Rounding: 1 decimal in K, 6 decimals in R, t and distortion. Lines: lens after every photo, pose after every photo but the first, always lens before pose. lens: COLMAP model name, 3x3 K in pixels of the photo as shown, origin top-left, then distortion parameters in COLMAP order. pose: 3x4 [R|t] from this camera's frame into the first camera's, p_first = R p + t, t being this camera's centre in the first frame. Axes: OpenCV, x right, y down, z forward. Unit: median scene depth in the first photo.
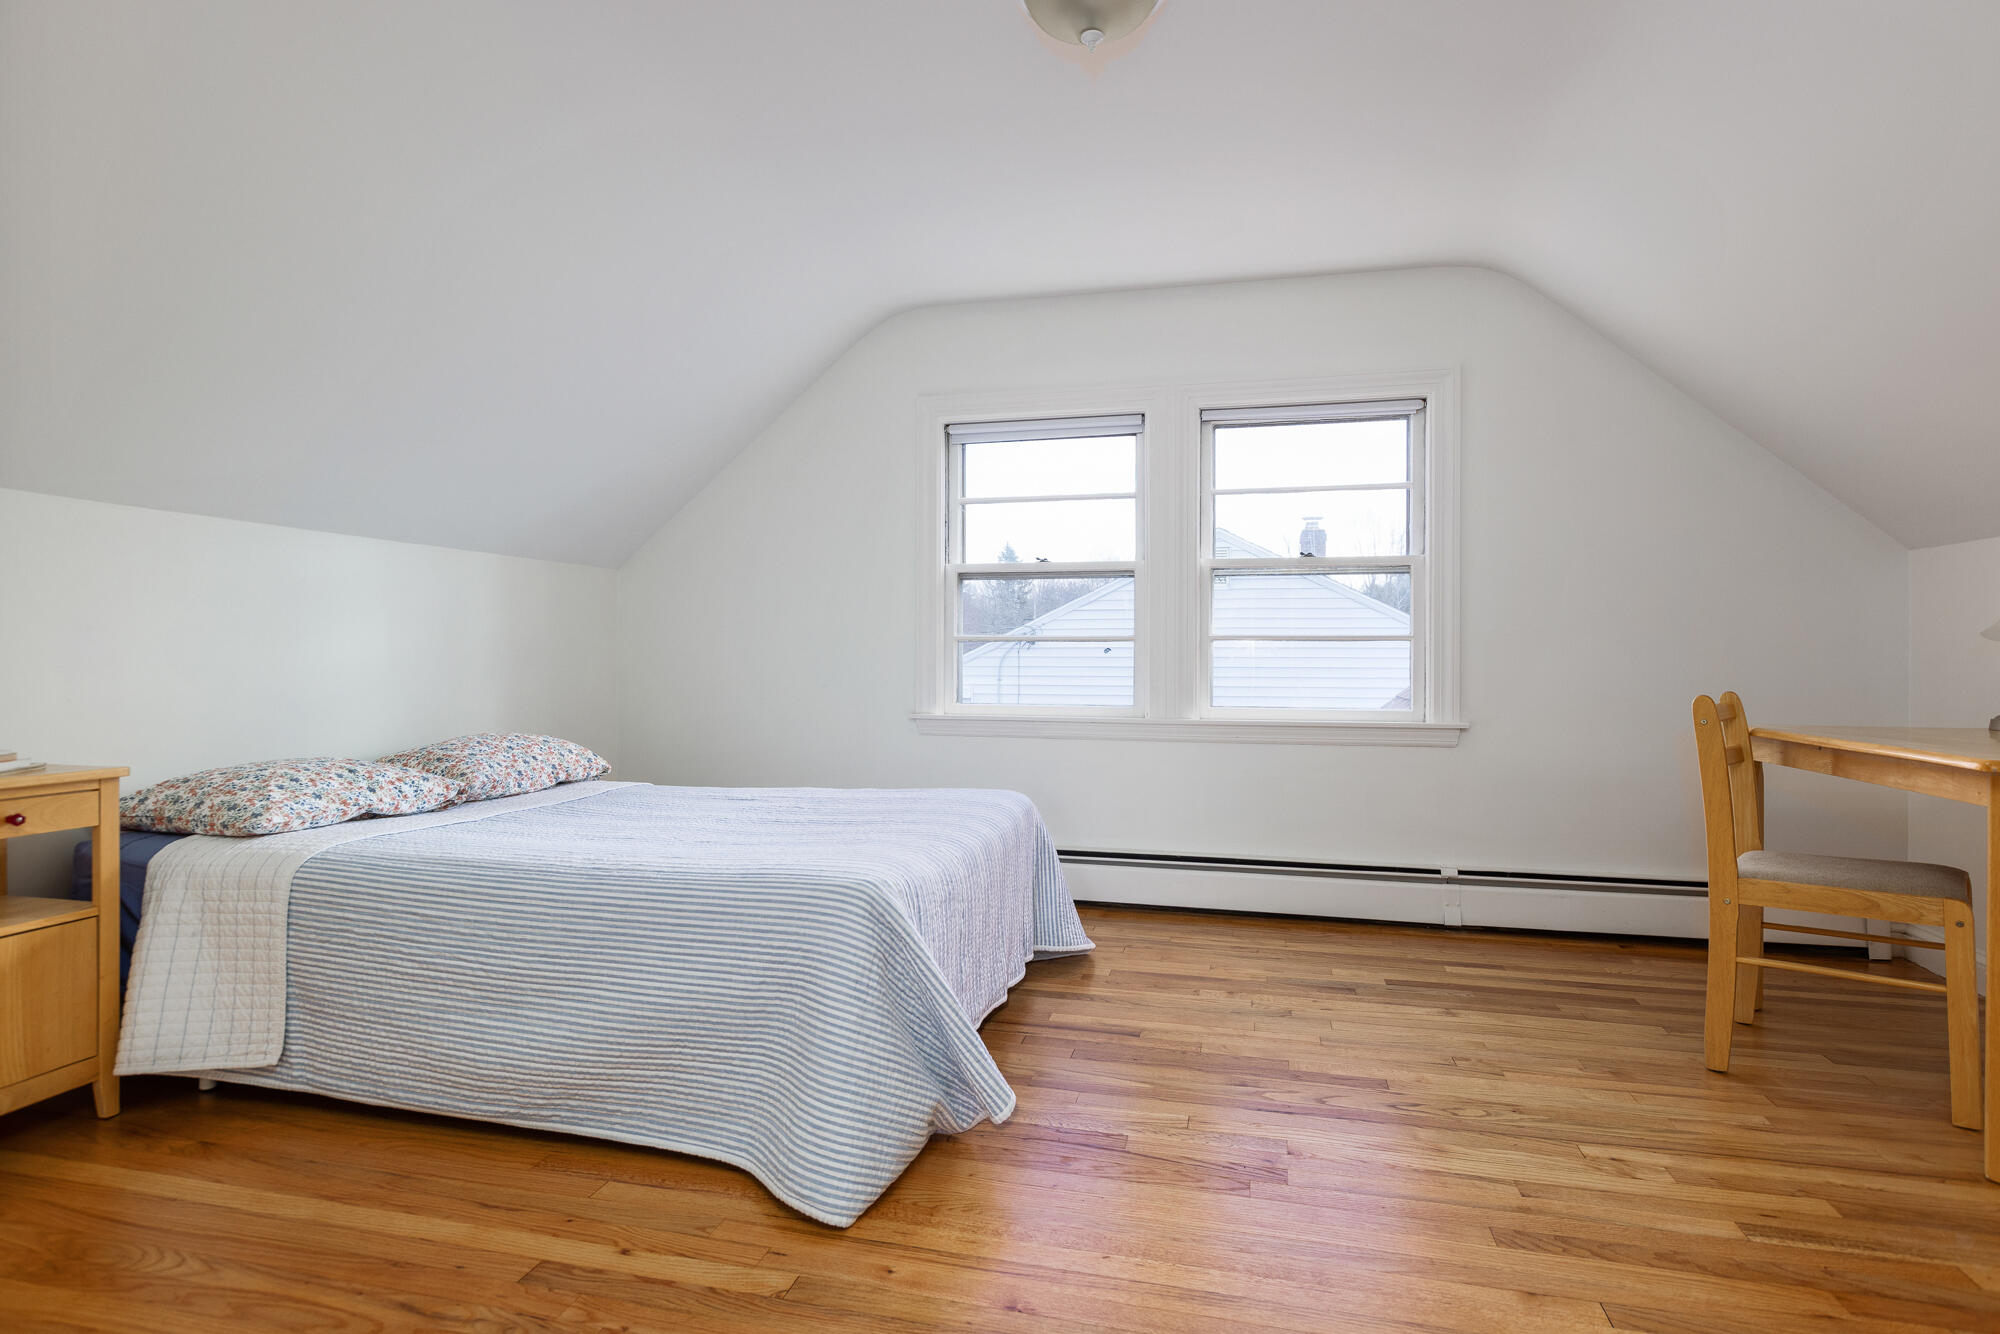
lens RADIAL K [[1035.4, 0, 995.4], [0, 1035.4, 659.7], [0, 0, 1]] dist [-0.007938, 0.000134]
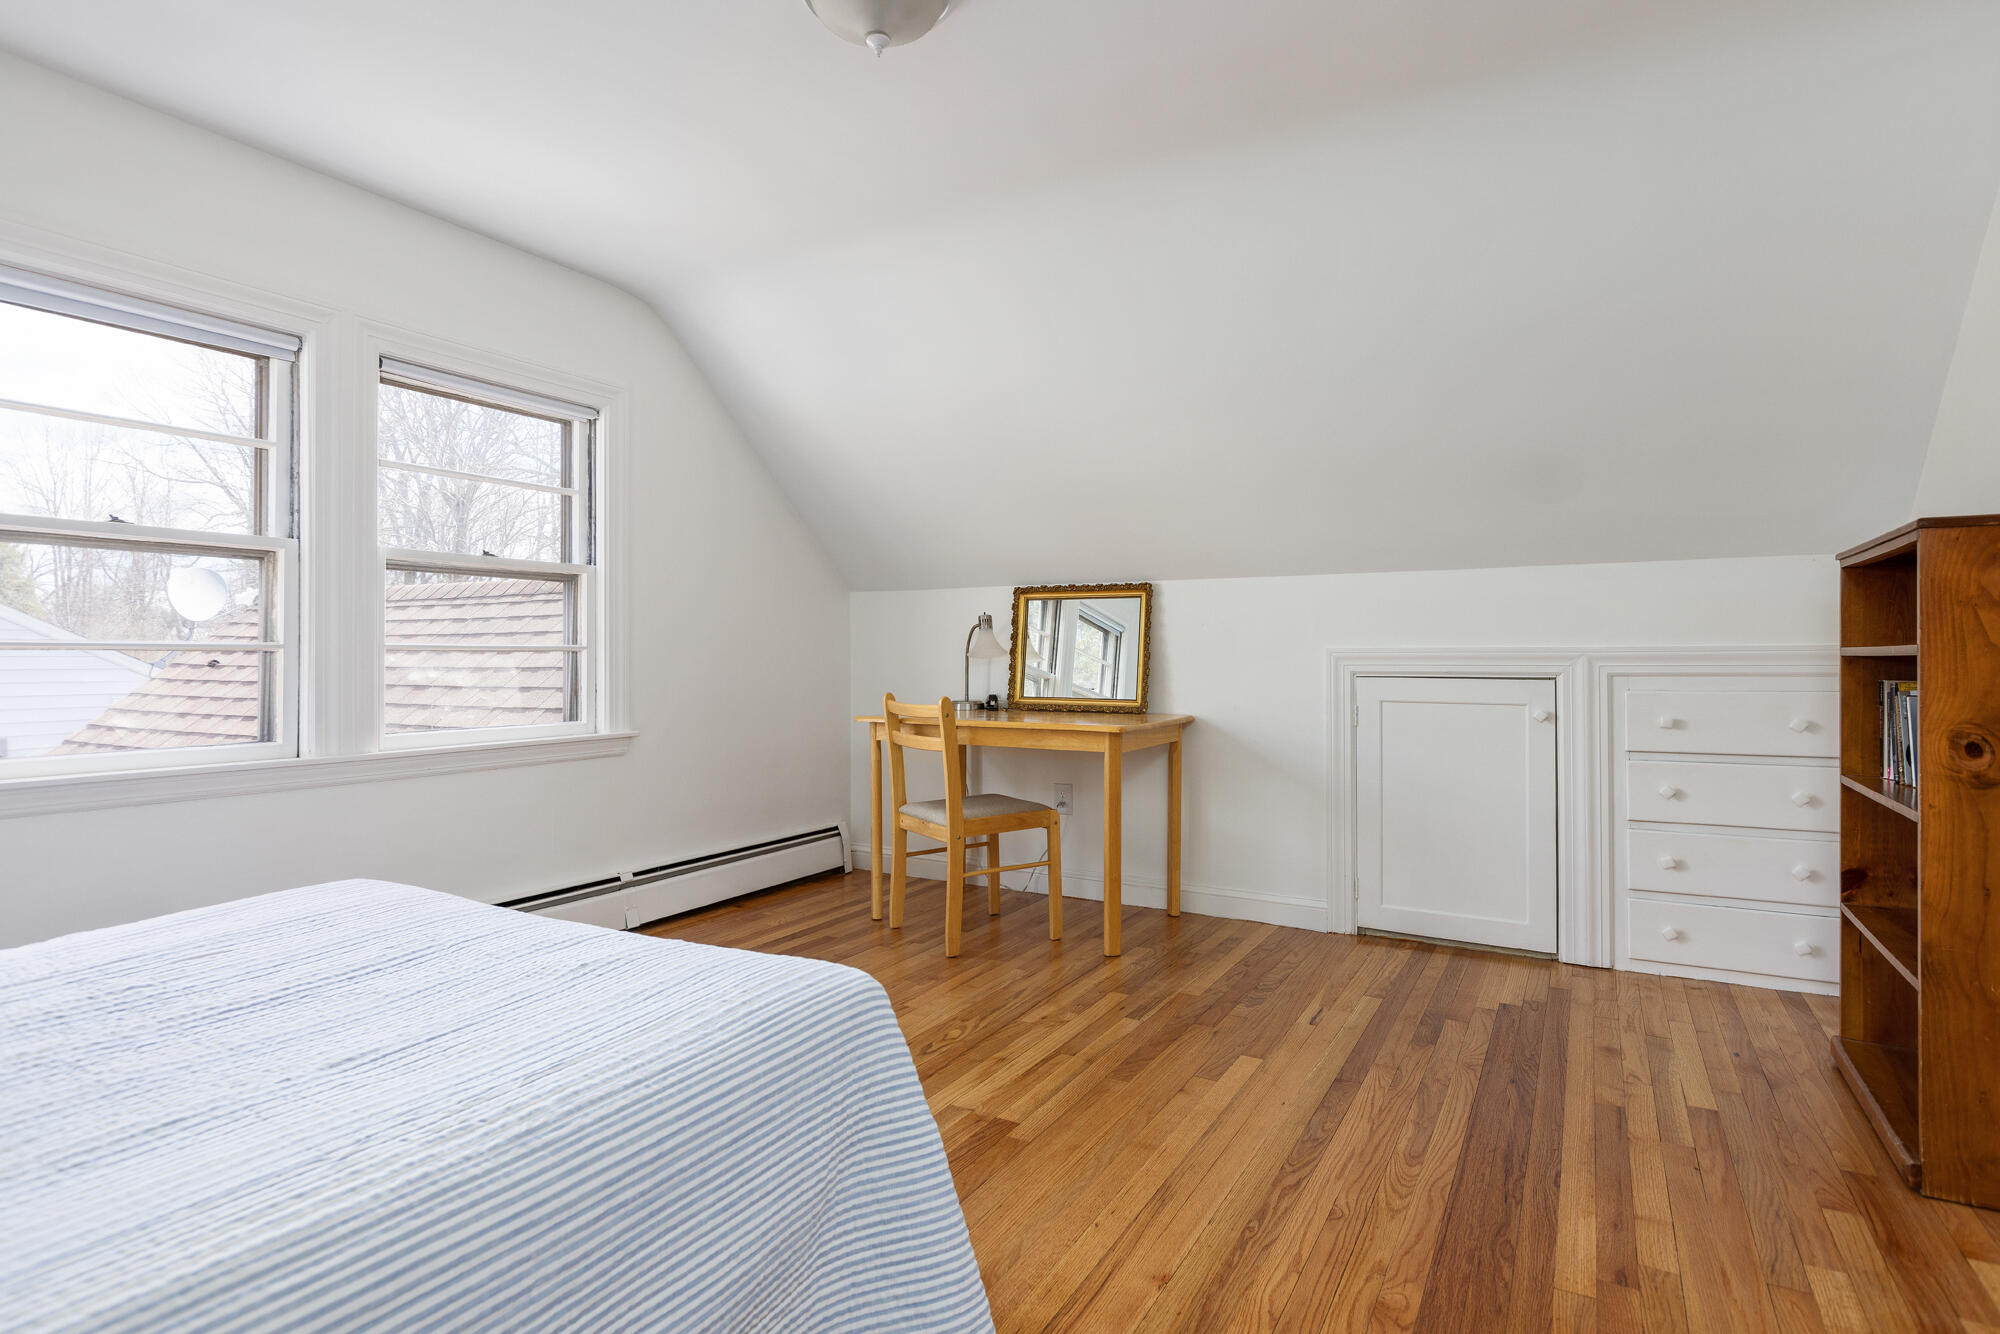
lens RADIAL K [[1035.4, 0, 995.1], [0, 1035.4, 659.8], [0, 0, 1]] dist [-0.007938, 0.000134]
pose [[0.287077, -0.008793, 0.957867, -0.442791], [0.005354, 0.999957, 0.007575, -0.016655], [-0.957892, 0.002954, 0.287112, 0.354450]]
